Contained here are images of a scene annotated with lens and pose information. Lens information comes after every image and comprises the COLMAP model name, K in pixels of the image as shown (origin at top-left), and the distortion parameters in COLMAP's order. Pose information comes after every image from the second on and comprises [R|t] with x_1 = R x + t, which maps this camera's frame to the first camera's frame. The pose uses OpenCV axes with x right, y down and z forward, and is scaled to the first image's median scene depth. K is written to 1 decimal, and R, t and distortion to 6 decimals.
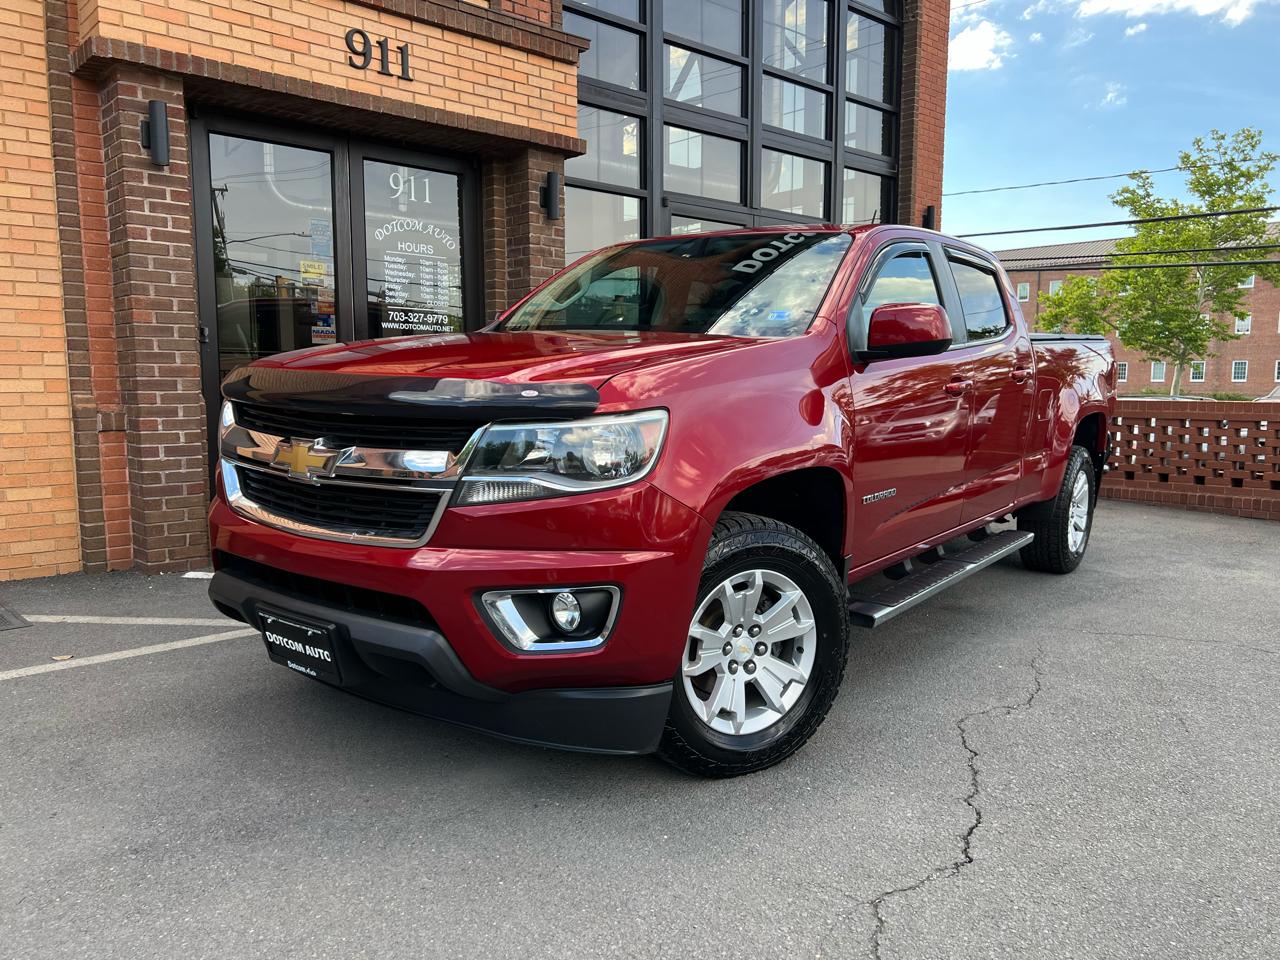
lens RADIAL K [[955.4, 0, 639.9], [0, 955.4, 485.1], [0, 0, 1]] dist [0.043581, -0.049966]
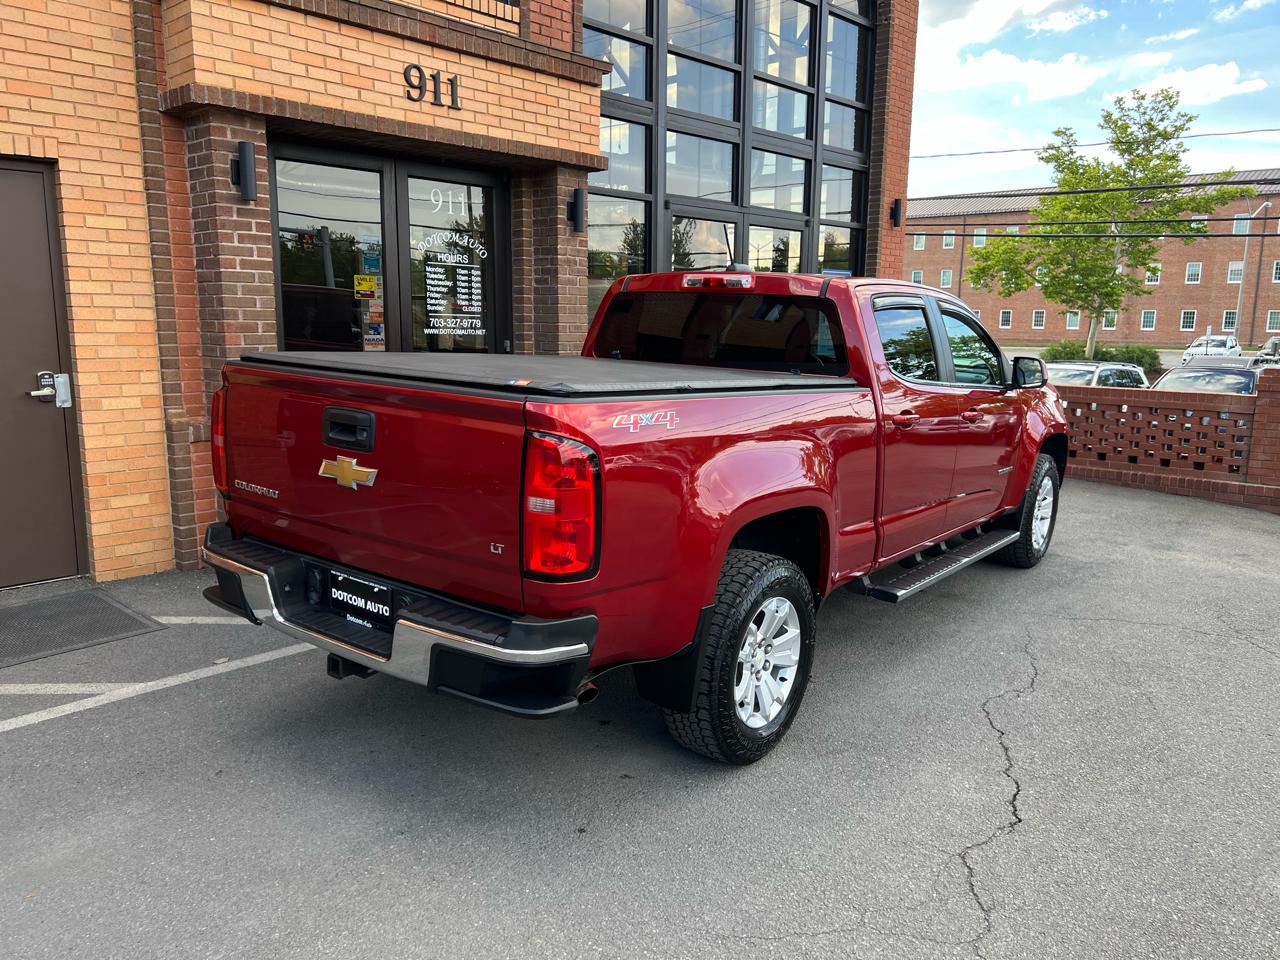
lens RADIAL K [[955.3, 0, 642.3], [0, 955.3, 480.8], [0, 0, 1]] dist [0.043418, -0.049522]
pose [[0.996900, -0.003032, 0.078625, -0.125888], [-0.001621, 0.998254, 0.059048, -0.072293], [-0.078667, -0.058992, 0.995154, -0.121599]]
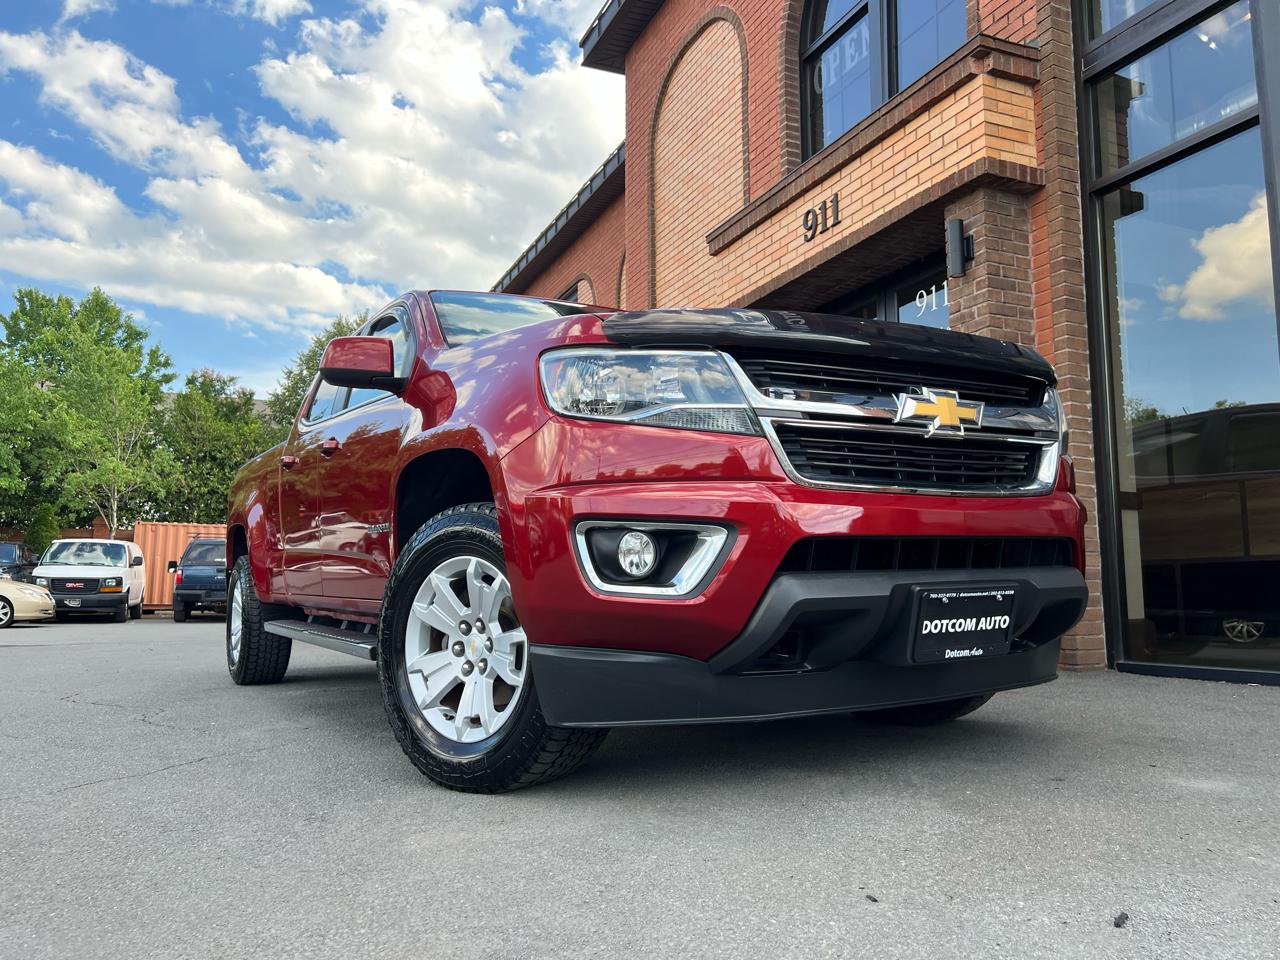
lens RADIAL K [[965.7, 0, 650.5], [0, 965.7, 485.5], [0, 0, 1]] dist [0.042865, -0.040789]
pose [[-0.304669, -0.112105, -0.945838, 0.868445], [-0.101640, 0.991205, -0.084742, -0.014738], [0.947020, 0.070317, -0.313383, 1.224657]]
